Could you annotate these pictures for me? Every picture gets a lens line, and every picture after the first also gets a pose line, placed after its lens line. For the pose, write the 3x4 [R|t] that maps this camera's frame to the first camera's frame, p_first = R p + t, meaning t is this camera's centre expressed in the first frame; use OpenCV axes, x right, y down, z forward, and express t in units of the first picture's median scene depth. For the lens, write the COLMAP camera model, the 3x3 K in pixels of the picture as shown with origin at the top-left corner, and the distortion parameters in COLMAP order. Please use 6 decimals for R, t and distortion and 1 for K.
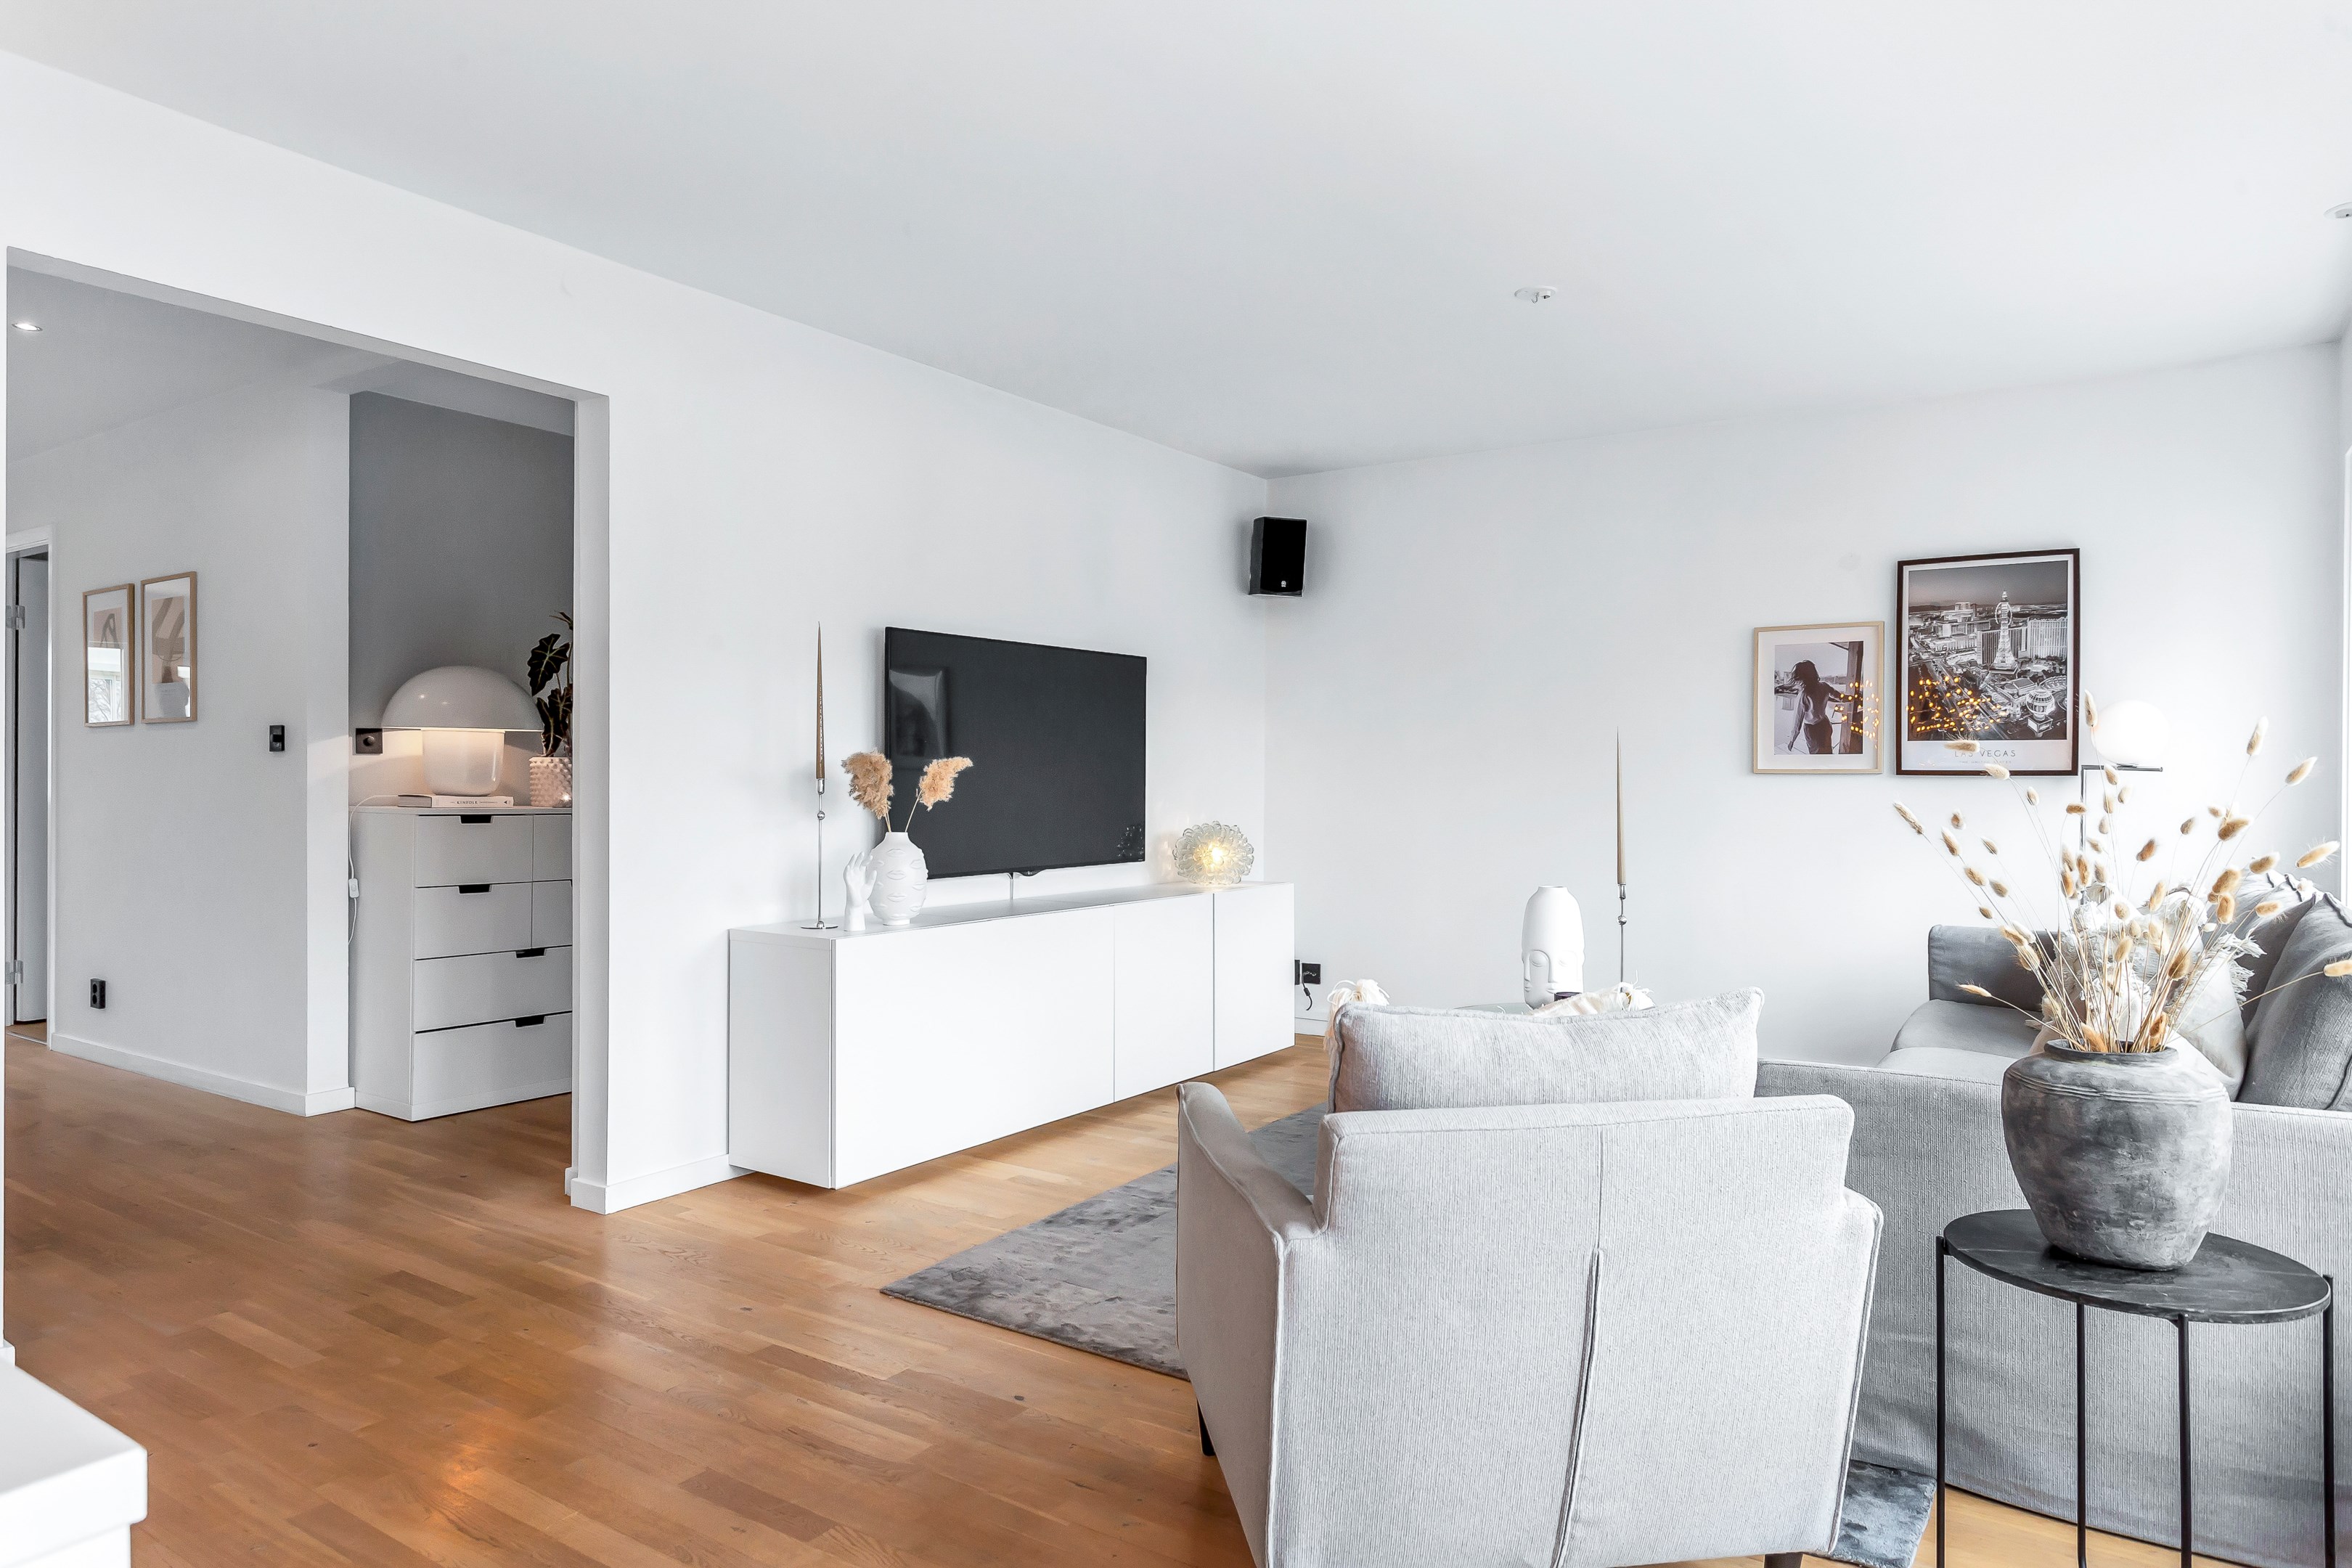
lens RADIAL K [[1488.8, 0, 1181.3], [0, 1488.8, 782.2], [0, 0, 1]] dist [-0.005689, 0.003610]
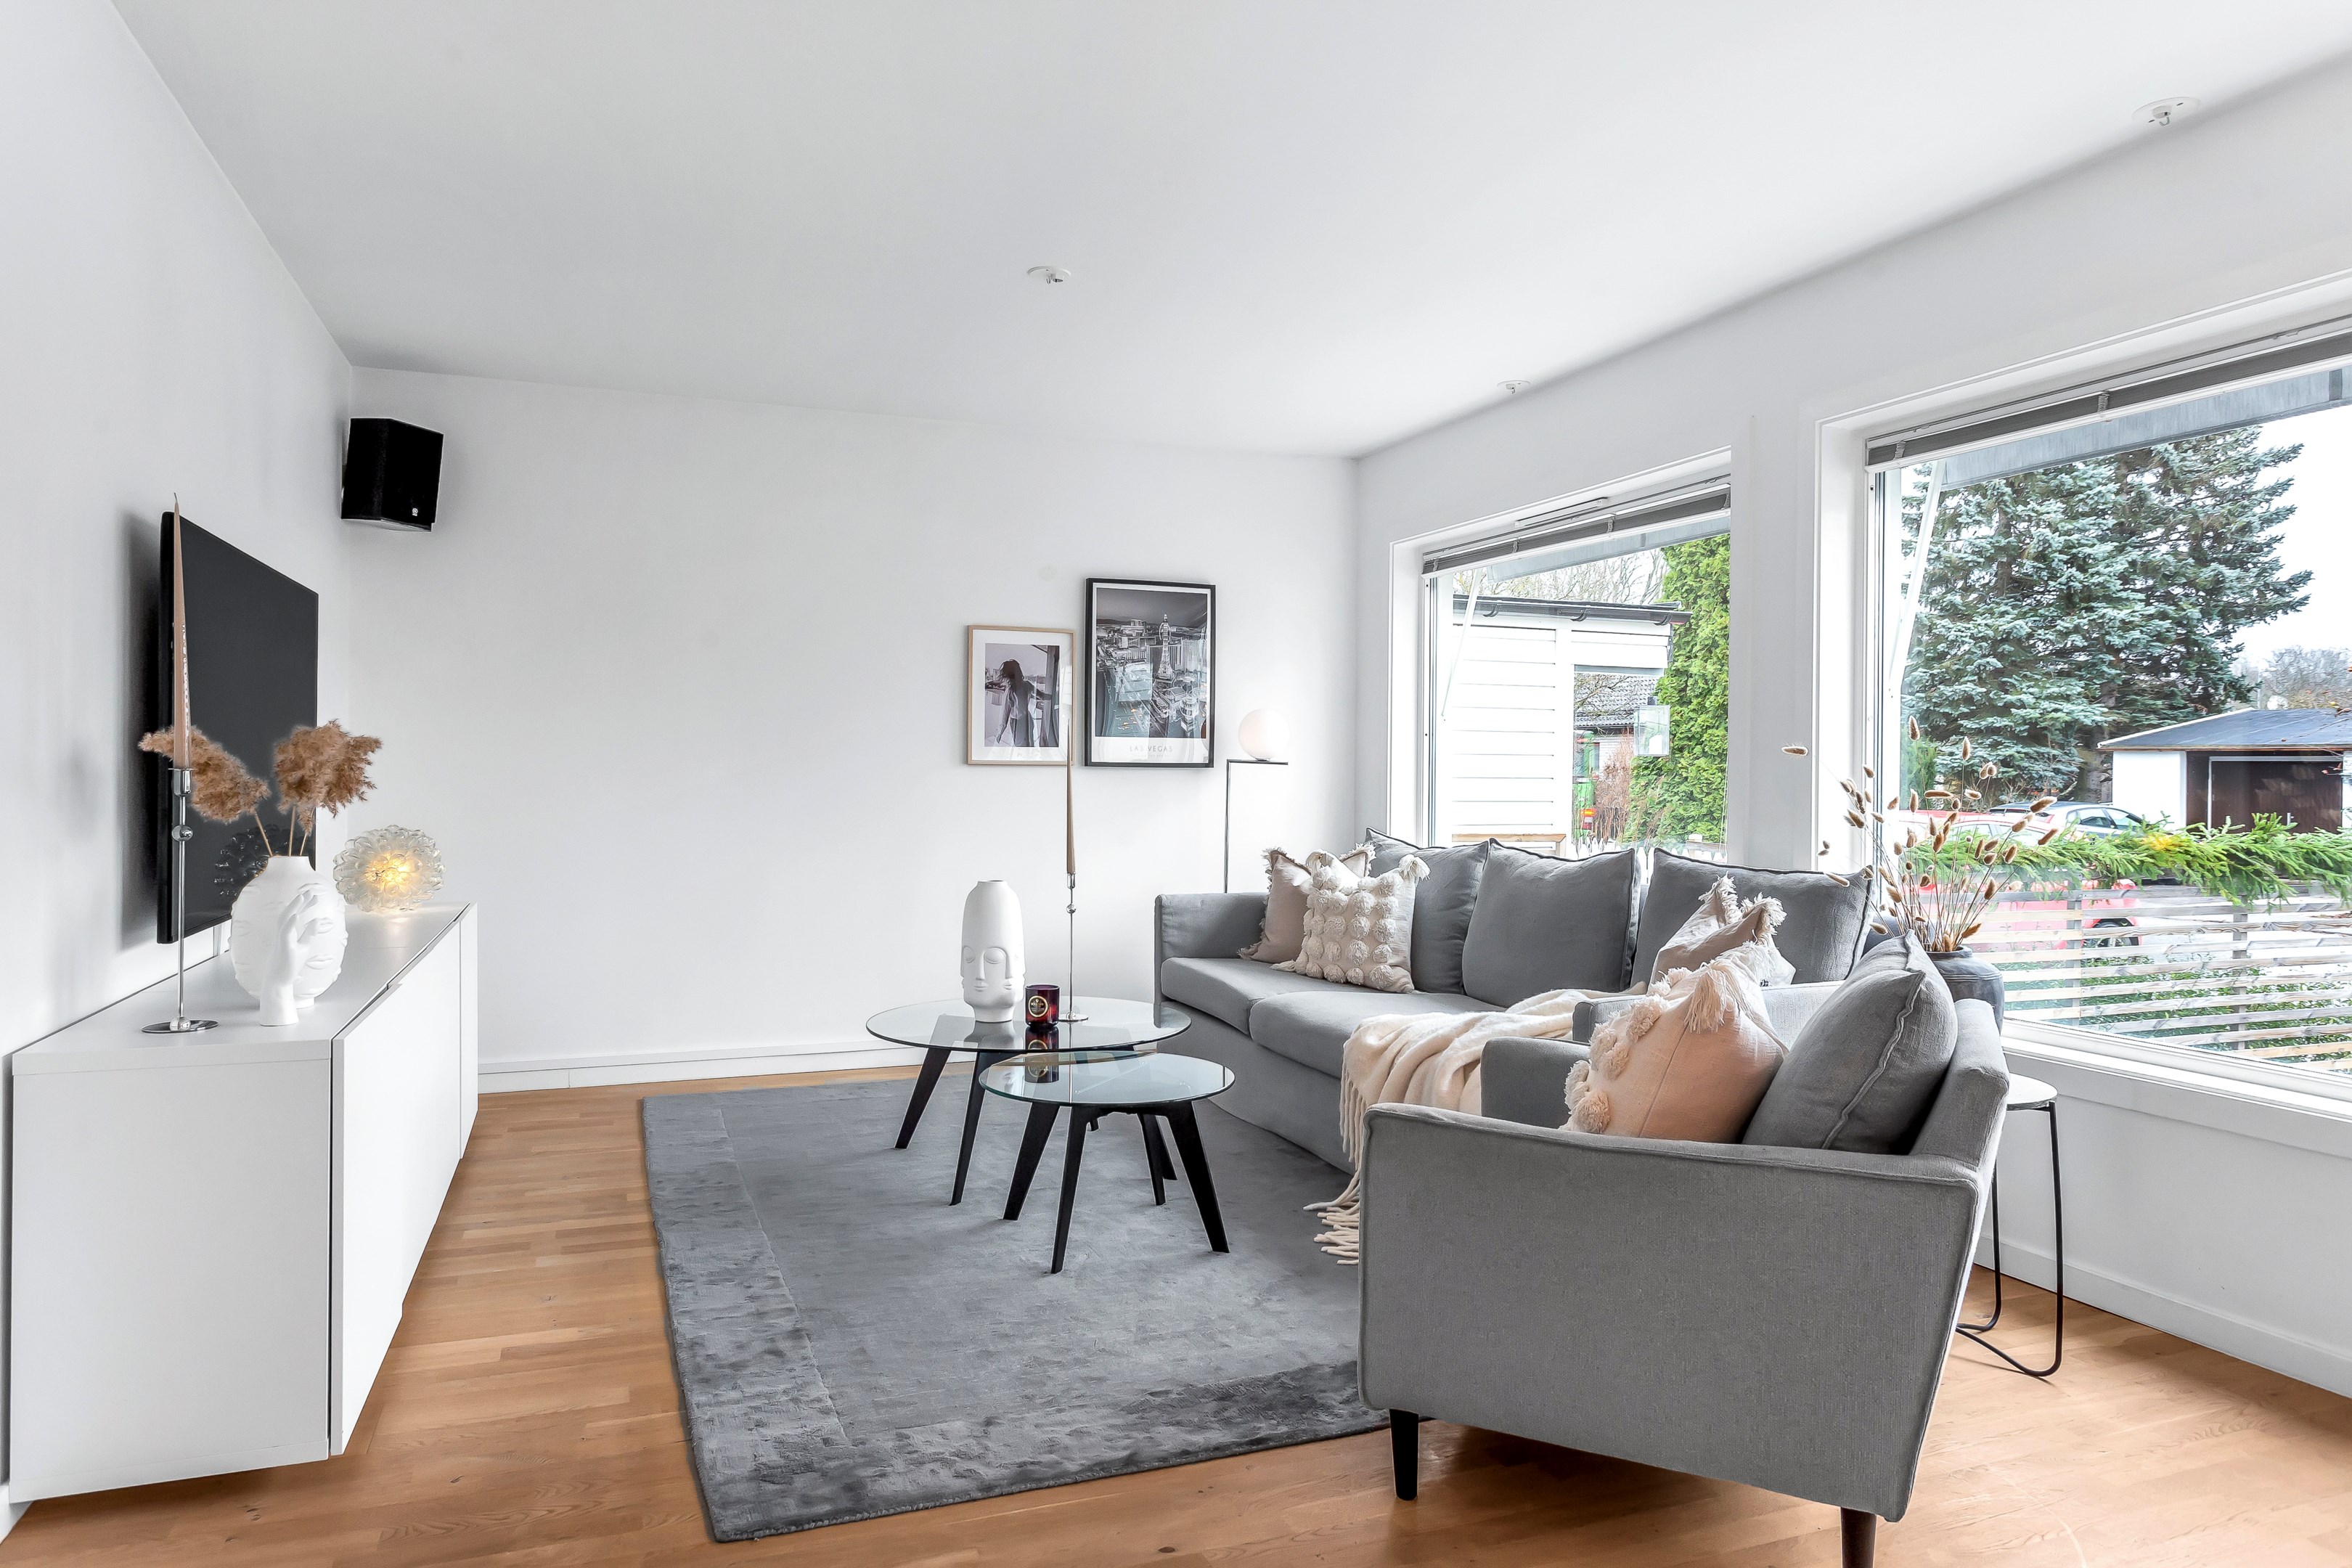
lens RADIAL K [[1488.8, 0, 1184.8], [0, 1488.8, 781.1], [0, 0, 1]] dist [-0.005689, 0.003610]
pose [[0.559698, -0.005305, 0.828680, -0.431093], [-0.001392, 0.999972, 0.007341, -0.002030], [-0.828695, -0.005262, 0.559675, 0.310490]]
